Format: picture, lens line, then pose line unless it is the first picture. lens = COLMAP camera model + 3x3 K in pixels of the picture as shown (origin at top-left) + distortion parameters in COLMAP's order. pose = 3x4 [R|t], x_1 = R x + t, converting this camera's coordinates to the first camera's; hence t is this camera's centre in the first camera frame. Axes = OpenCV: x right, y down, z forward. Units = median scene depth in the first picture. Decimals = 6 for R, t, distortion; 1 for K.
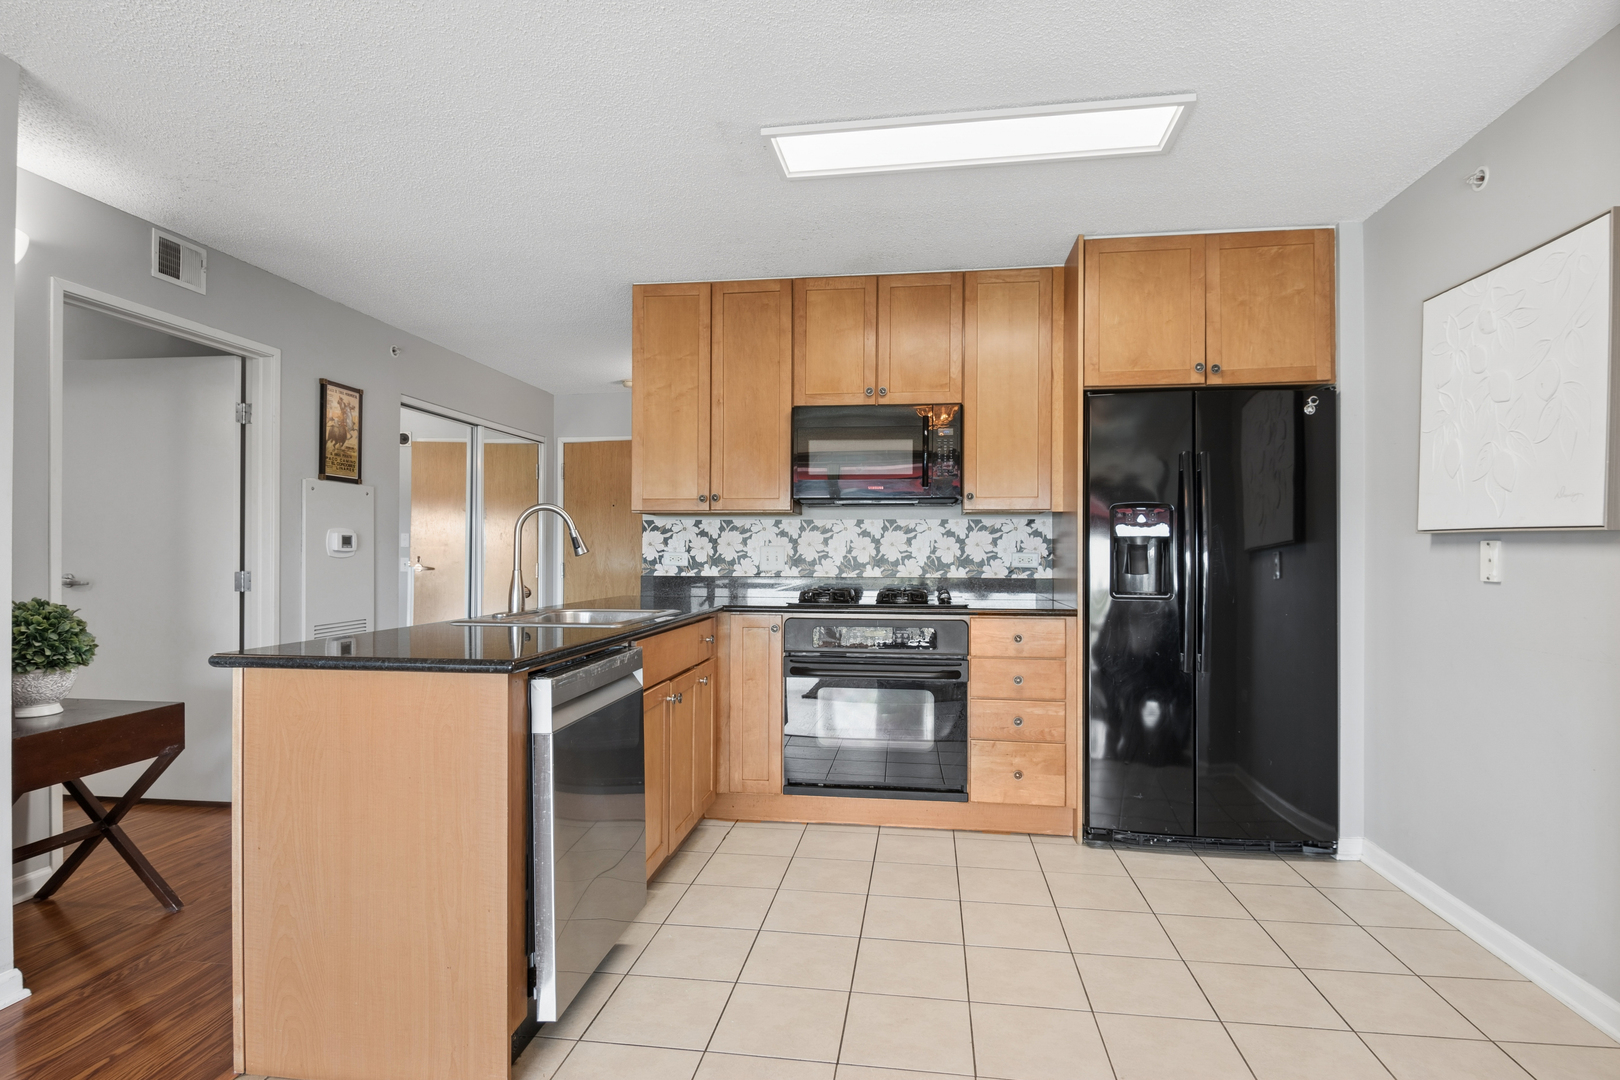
lens RADIAL K [[807.9, 0, 809.3], [0, 807.9, 544.4], [0, 0, 1]] dist [-0.003150, -0.001680]
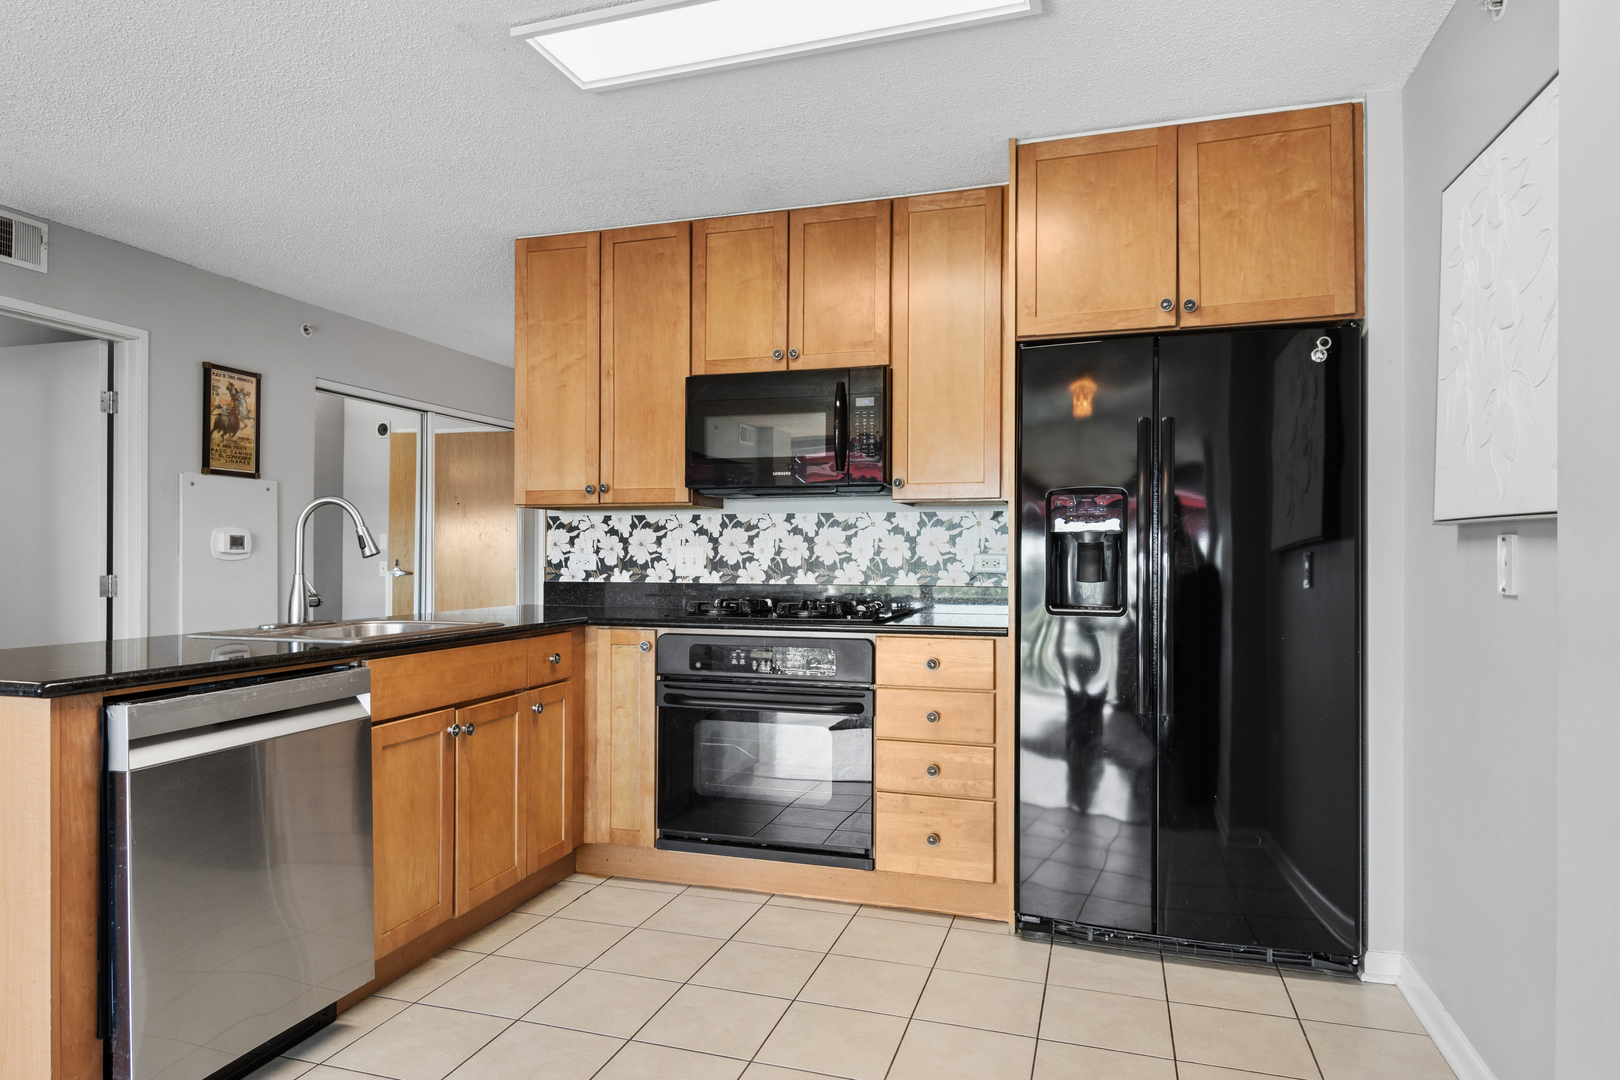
lens RADIAL K [[934.0, 0, 807.0], [0, 934.0, 545.5], [0, 0, 1]] dist [0.002647, 0.000623]
pose [[0.986966, -0.002434, -0.160910, 0.255546], [0.002257, 0.999997, -0.001283, 0.003046], [0.160912, 0.000903, 0.986968, 0.083228]]
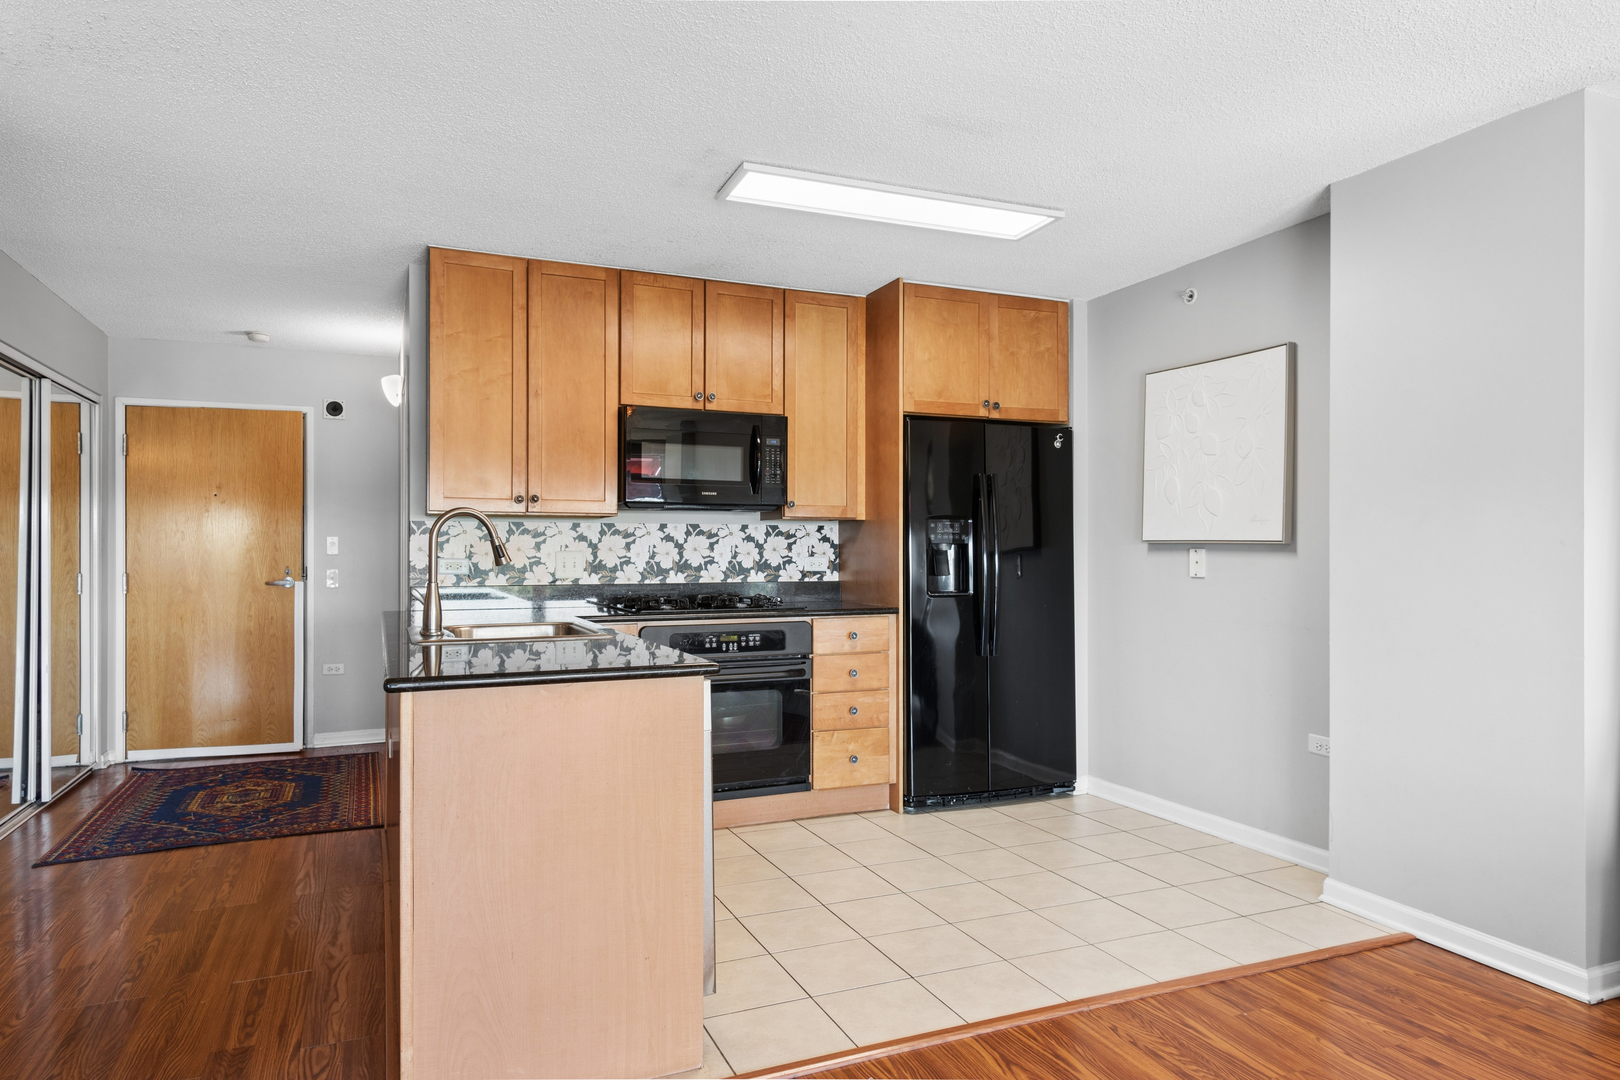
lens RADIAL K [[982.4, 0, 810.0], [0, 982.4, 540.0], [0, 0, 1]] dist [0.004954, 0.000373]
pose [[0.855841, 0.003190, 0.517229, -0.437241], [-0.001601, 0.999993, -0.003518, -0.008217], [-0.517236, 0.002183, 0.855840, -0.105842]]
